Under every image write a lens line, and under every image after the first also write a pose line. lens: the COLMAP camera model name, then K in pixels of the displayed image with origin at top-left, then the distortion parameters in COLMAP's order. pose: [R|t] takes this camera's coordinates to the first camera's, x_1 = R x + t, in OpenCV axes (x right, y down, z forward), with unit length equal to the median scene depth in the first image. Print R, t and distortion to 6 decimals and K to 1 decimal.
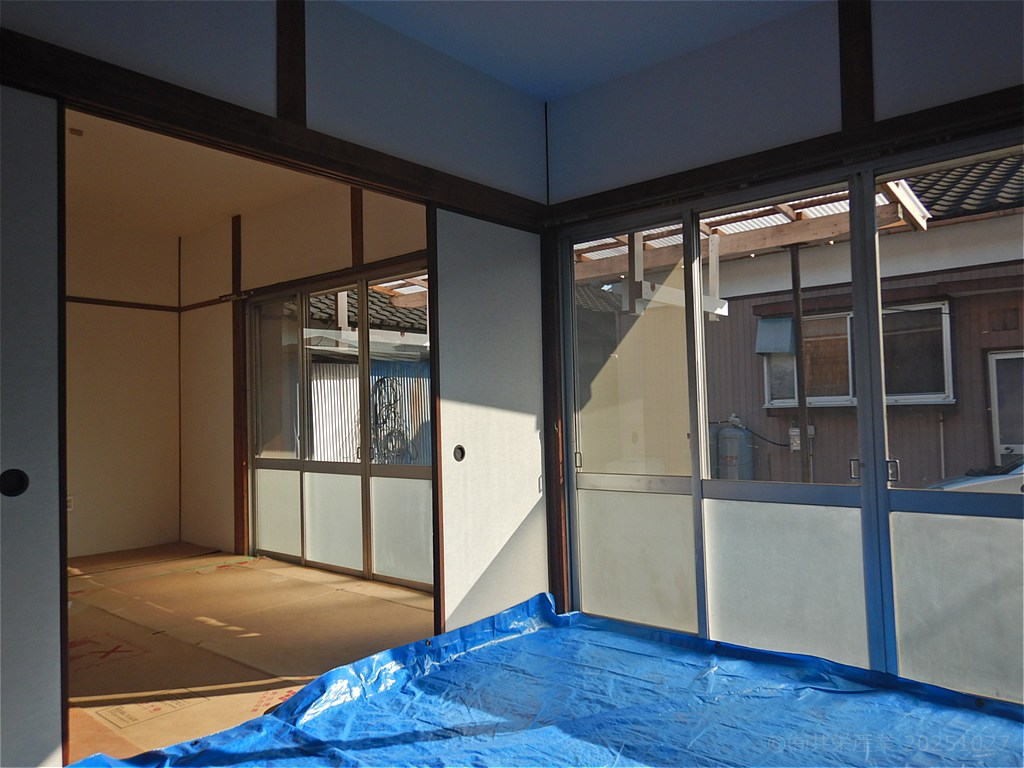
lens RADIAL K [[732.2, 0, 517.2], [0, 732.2, 385.6], [0, 0, 1]] dist [0.007570, 0.005962]
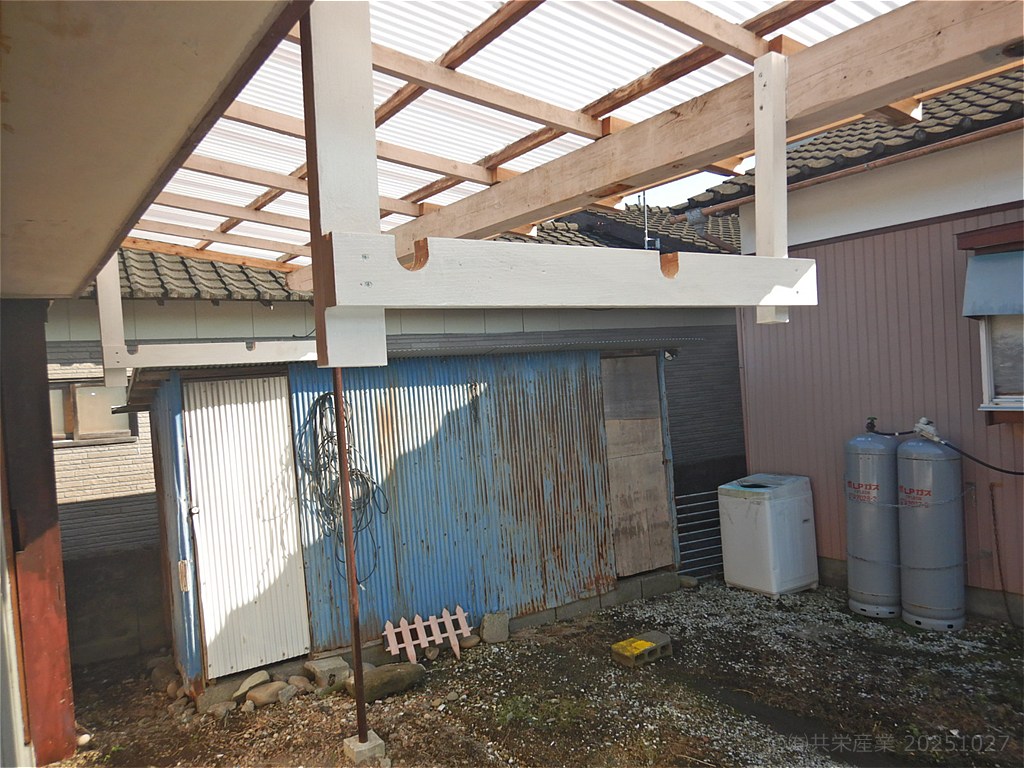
lens RADIAL K [[732.2, 0, 505.8], [0, 732.2, 383.1], [0, 0, 1]] dist [0.007570, 0.005962]
pose [[0.965039, -0.031724, -0.260178, 0.127272], [0.050117, 0.996667, 0.064363, -0.047401], [0.257269, -0.075152, 0.963413, 0.347942]]
